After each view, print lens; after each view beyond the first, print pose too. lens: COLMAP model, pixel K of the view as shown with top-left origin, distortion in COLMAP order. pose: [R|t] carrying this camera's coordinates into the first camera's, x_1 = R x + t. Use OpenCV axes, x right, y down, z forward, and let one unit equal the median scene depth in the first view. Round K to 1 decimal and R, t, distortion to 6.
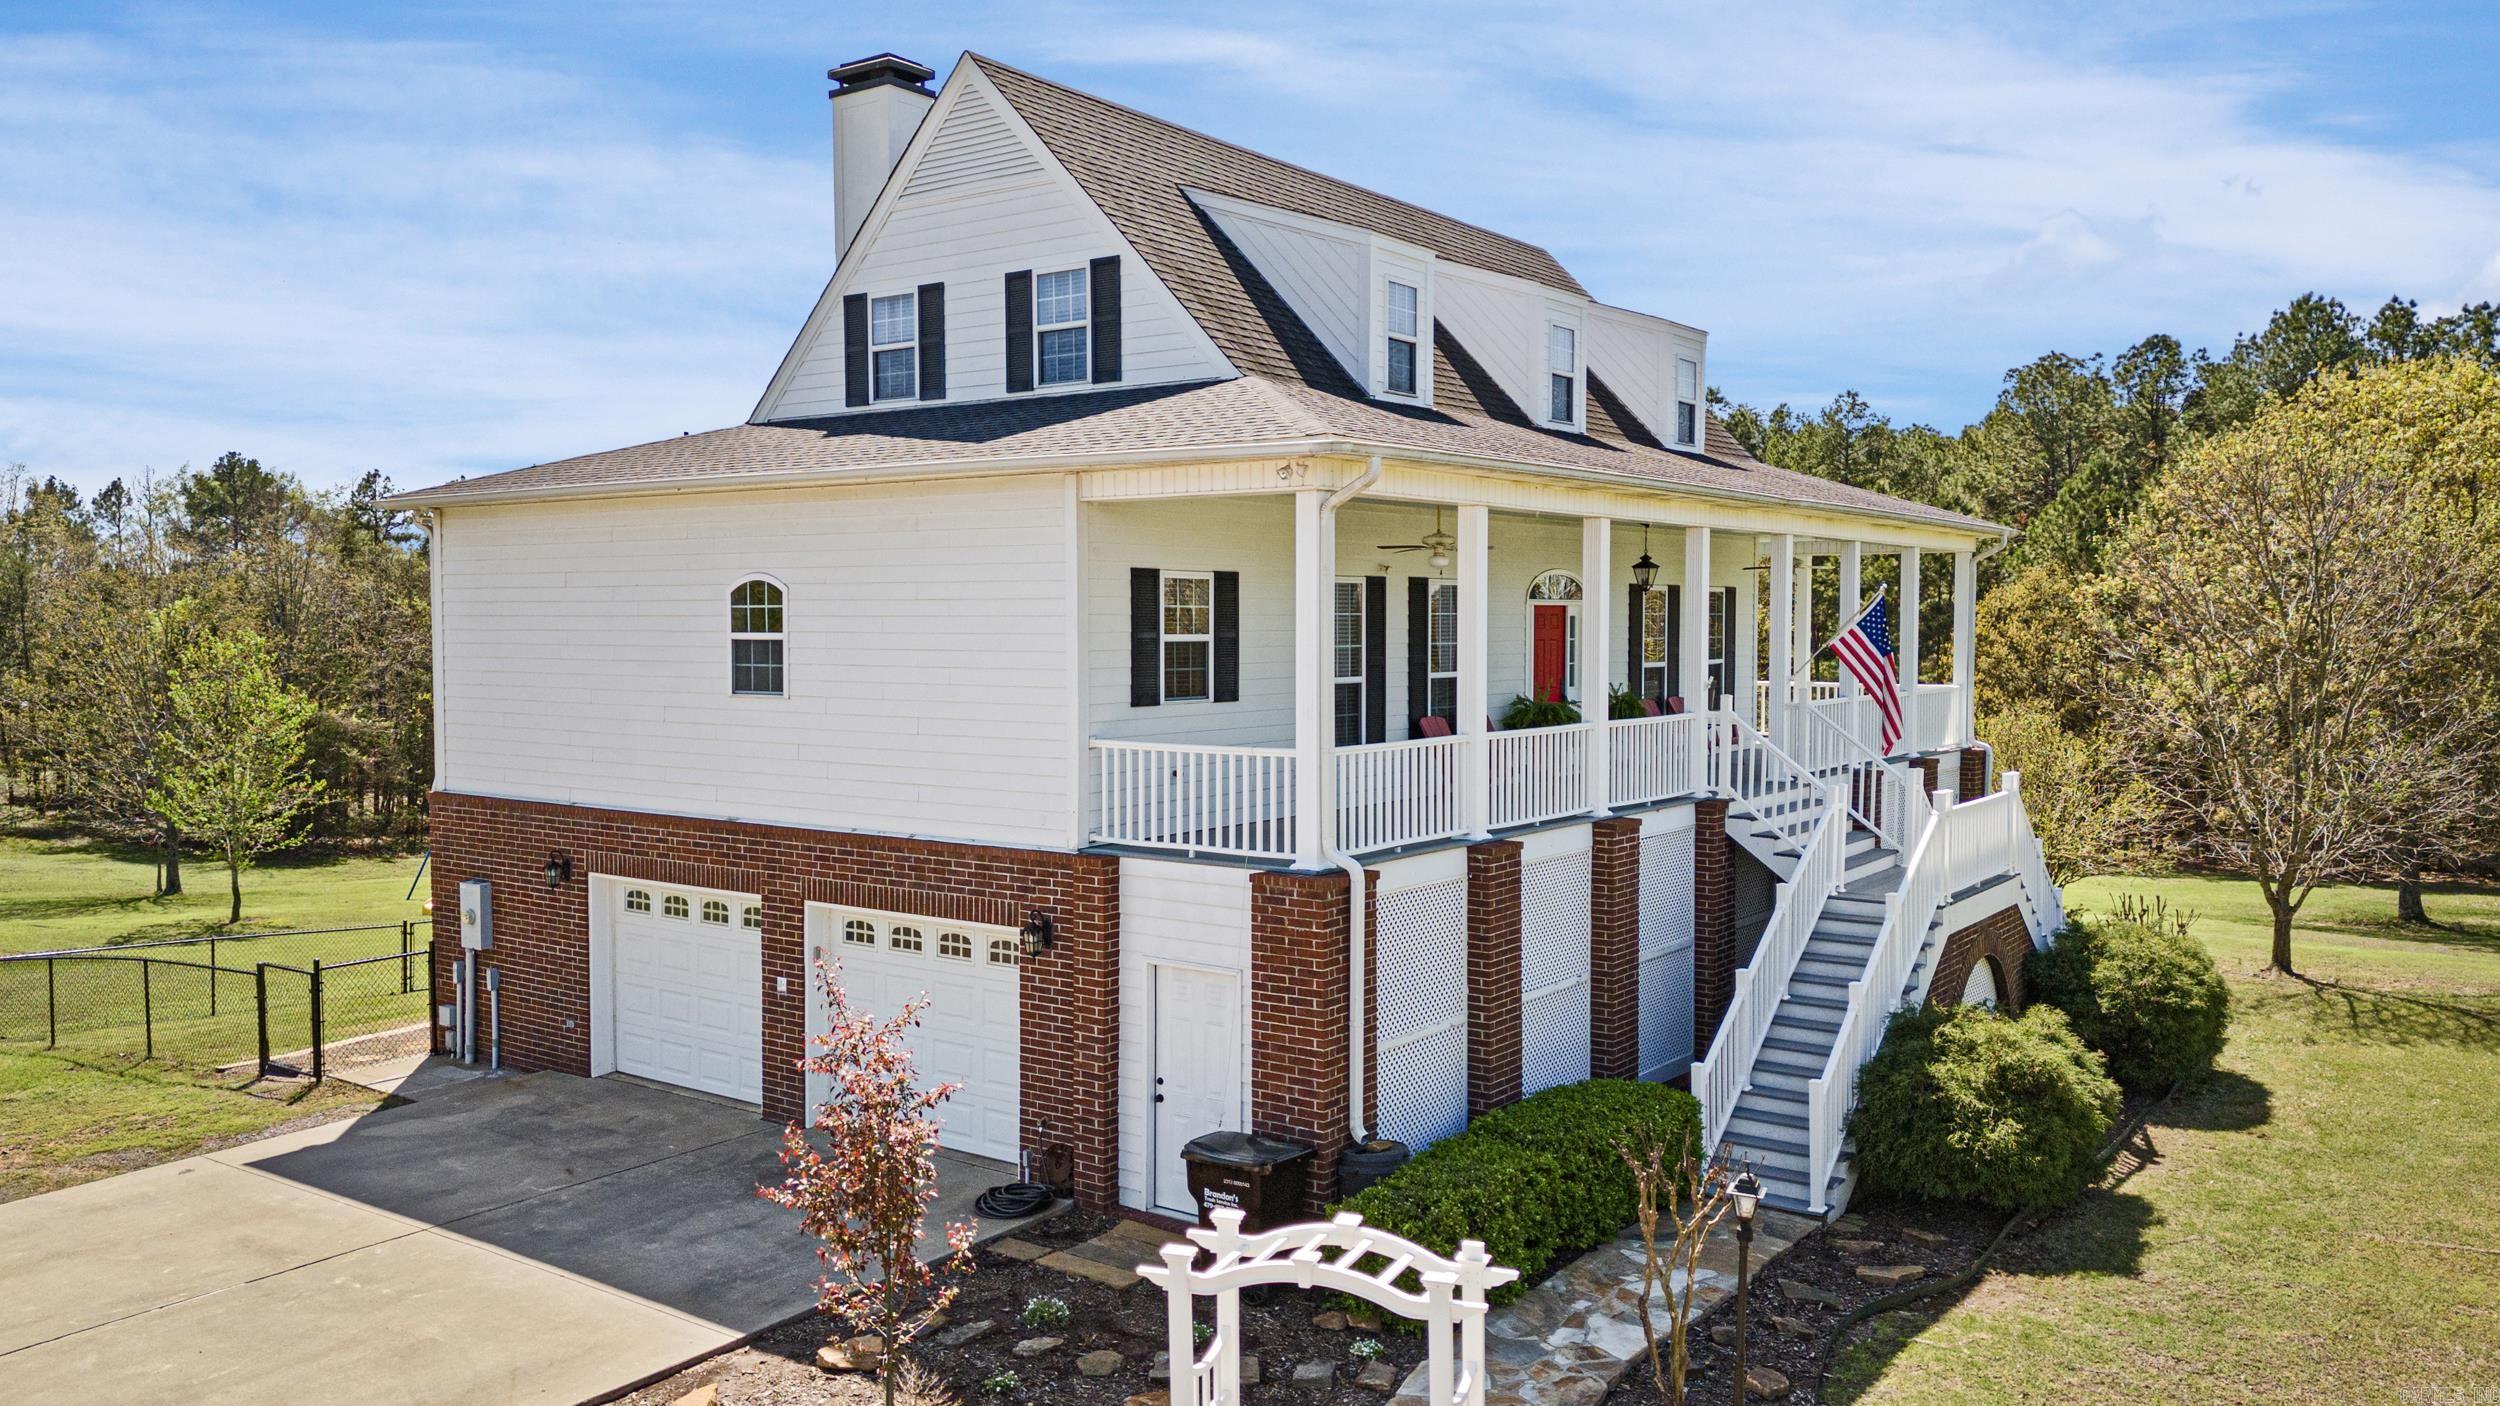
lens RADIAL K [[1948.8, 0, 1252.3], [0, 1948.8, 704.2], [0, 0, 1]] dist [0.043090, -0.000944]
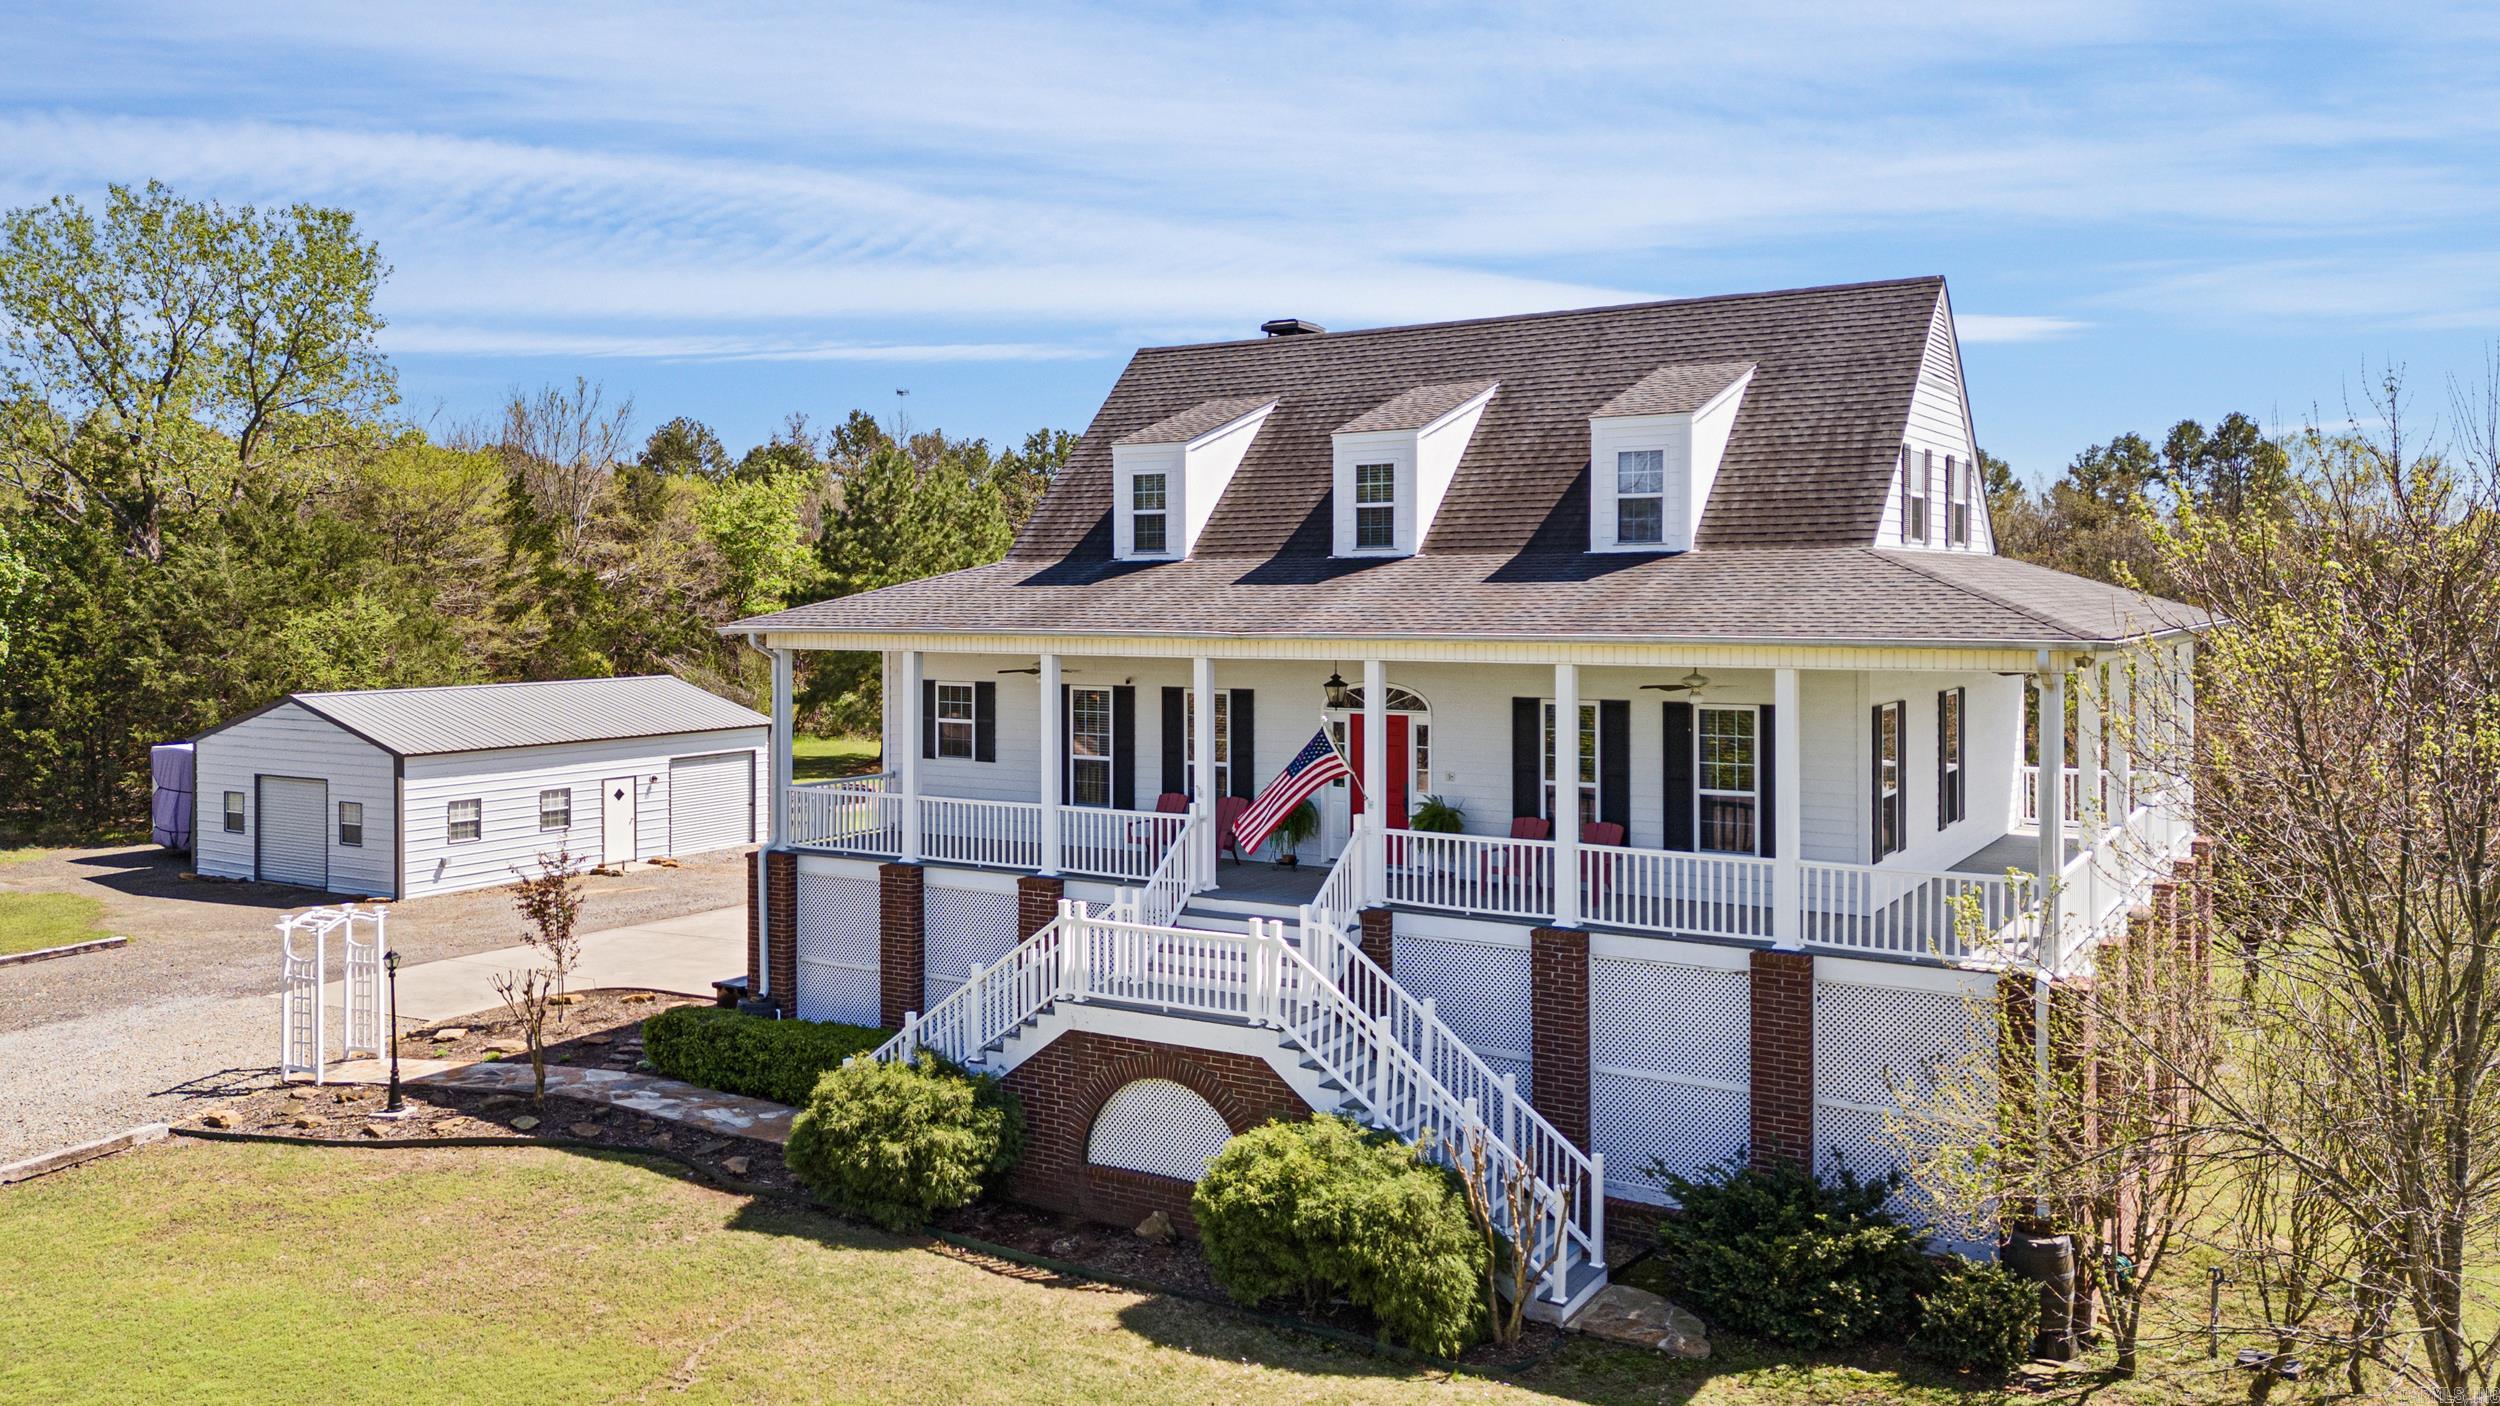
lens RADIAL K [[1948.8, 0, 1252.3], [0, 1948.8, 693.3], [0, 0, 1]] dist [0.043090, -0.000944]
pose [[0.019347, 0.034056, -0.999233, 1.494062], [-0.053998, 0.997997, 0.032969, -0.115153], [0.998354, 0.053319, 0.021147, 1.103206]]
